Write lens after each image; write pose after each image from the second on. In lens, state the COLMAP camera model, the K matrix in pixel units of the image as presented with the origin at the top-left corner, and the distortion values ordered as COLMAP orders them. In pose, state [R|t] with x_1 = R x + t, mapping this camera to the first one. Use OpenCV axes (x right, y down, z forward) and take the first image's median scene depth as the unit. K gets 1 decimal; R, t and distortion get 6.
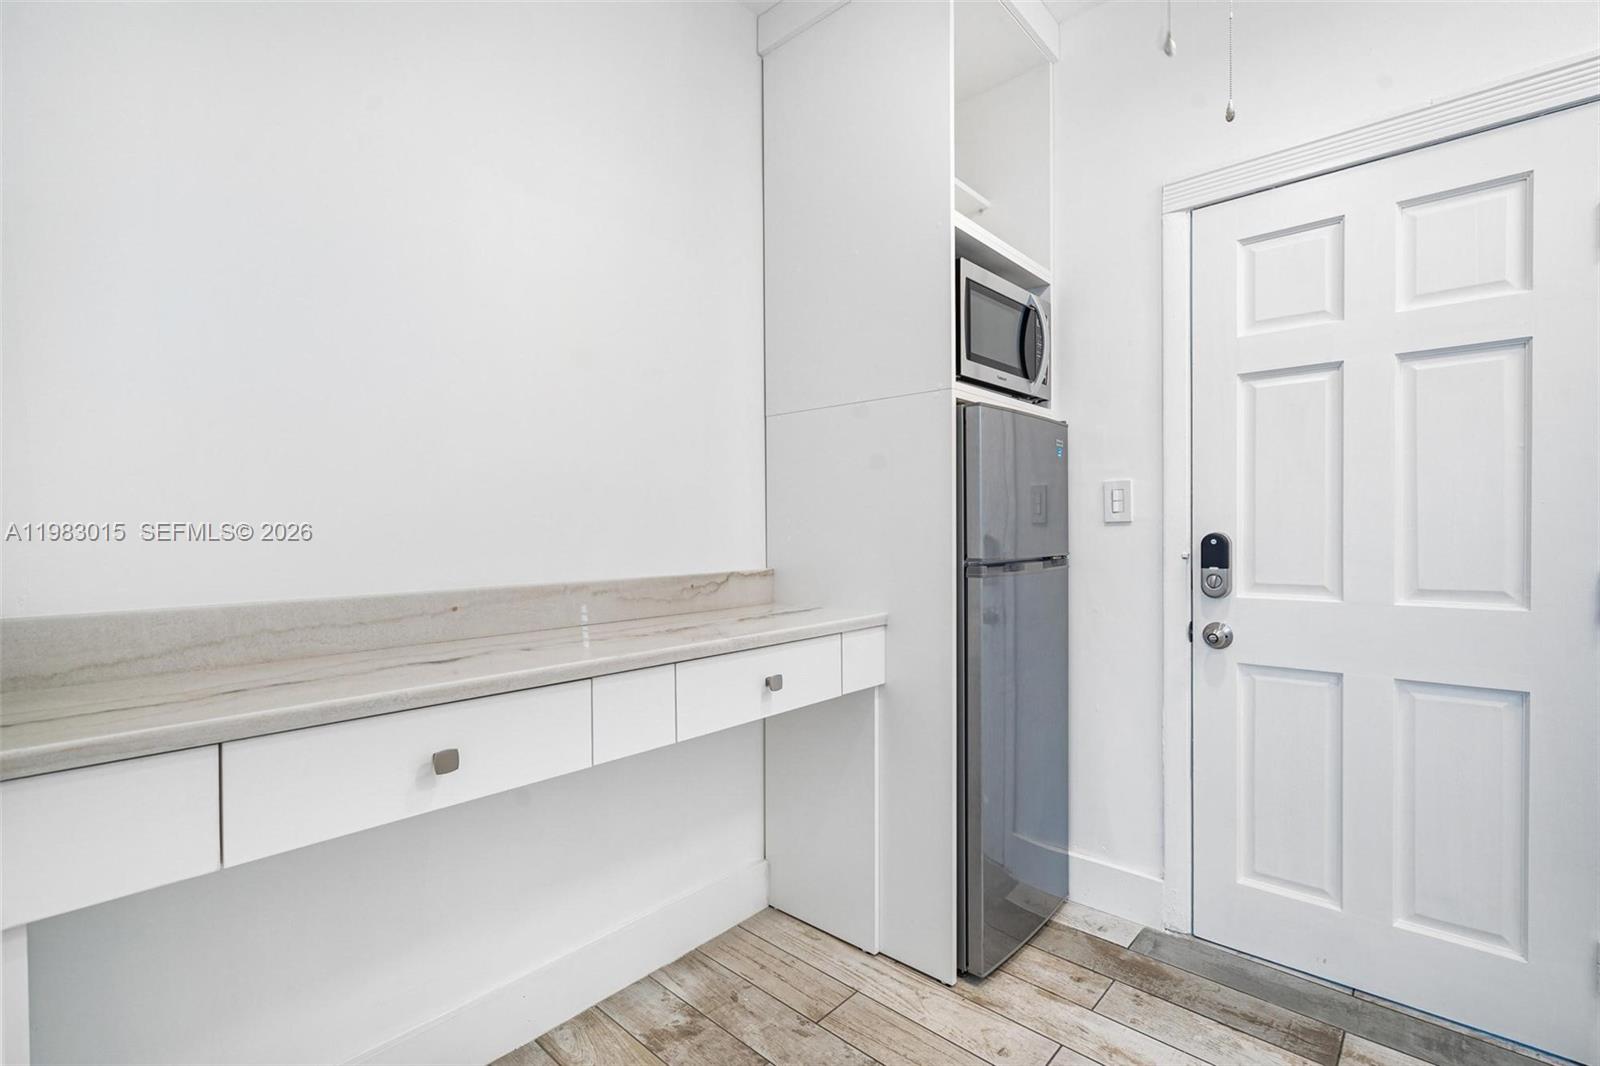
lens RADIAL K [[761.8, 0, 771.6], [0, 761.8, 541.6], [0, 0, 1]] dist [-0.007413, 0.002221]
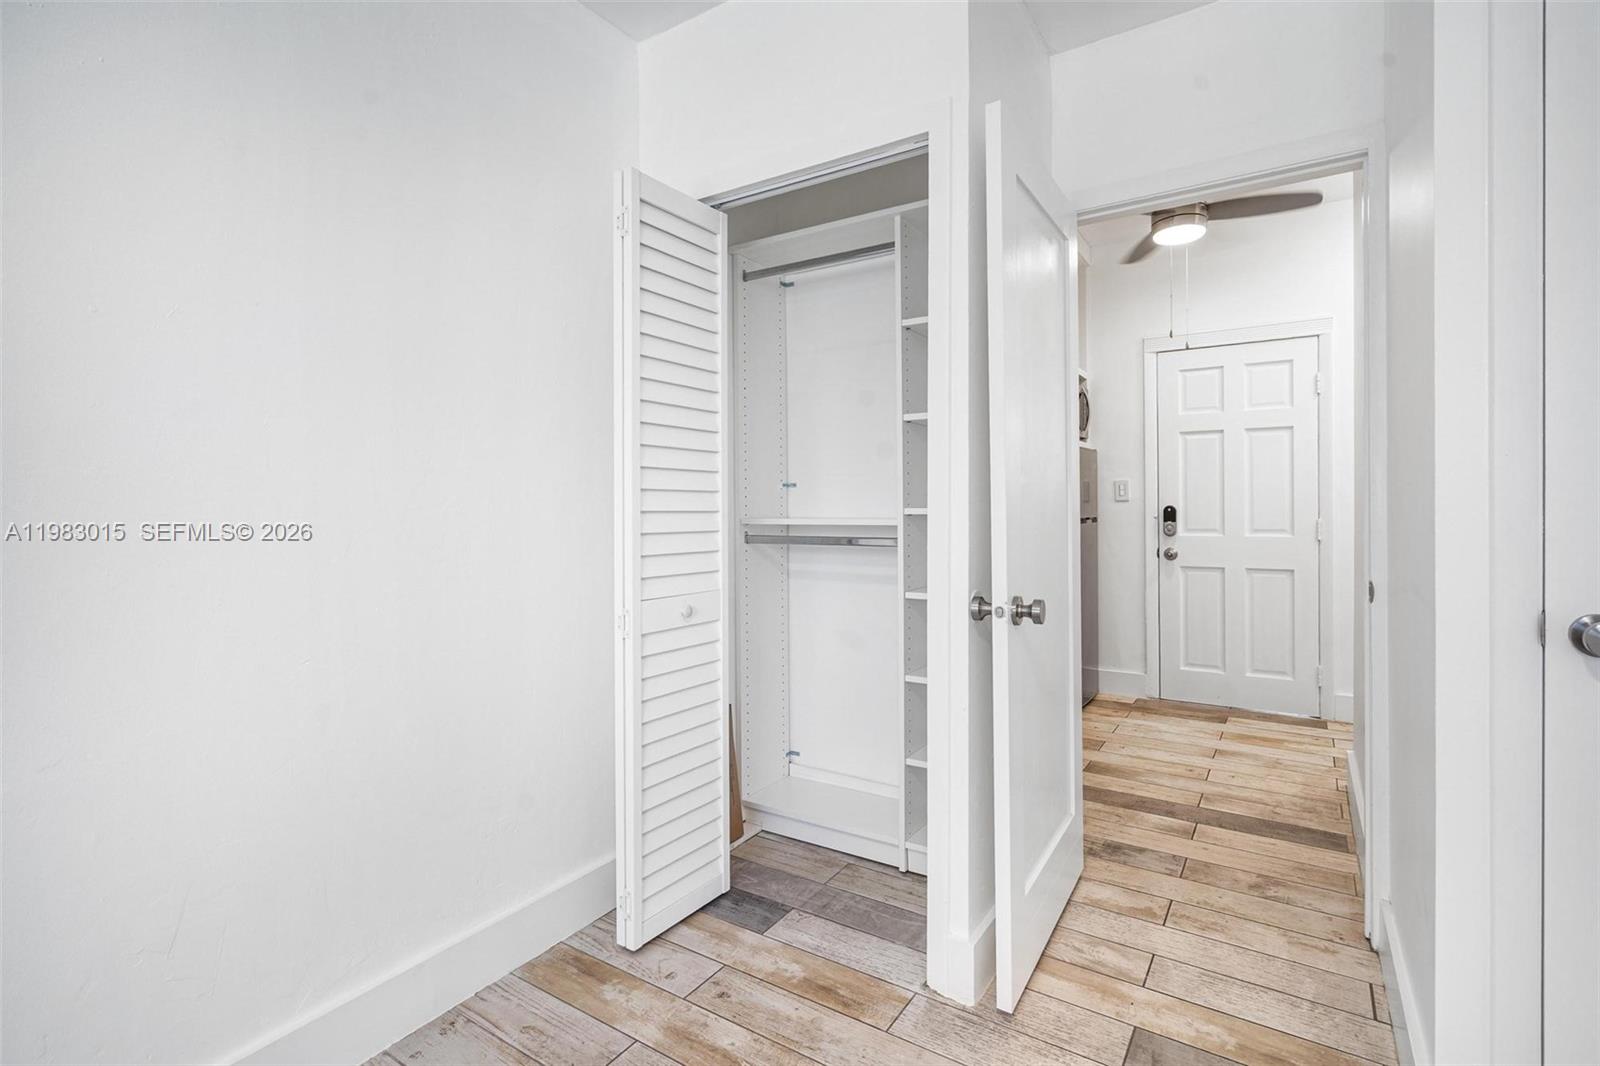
lens RADIAL K [[761.8, 0, 801.9], [0, 761.8, 506.9], [0, 0, 1]] dist [-0.007413, 0.002221]
pose [[0.988480, 0.001217, 0.151347, -0.803854], [0.000939, 0.999899, -0.014169, 0.022118], [-0.151349, 0.014148, 0.988379, -1.010588]]
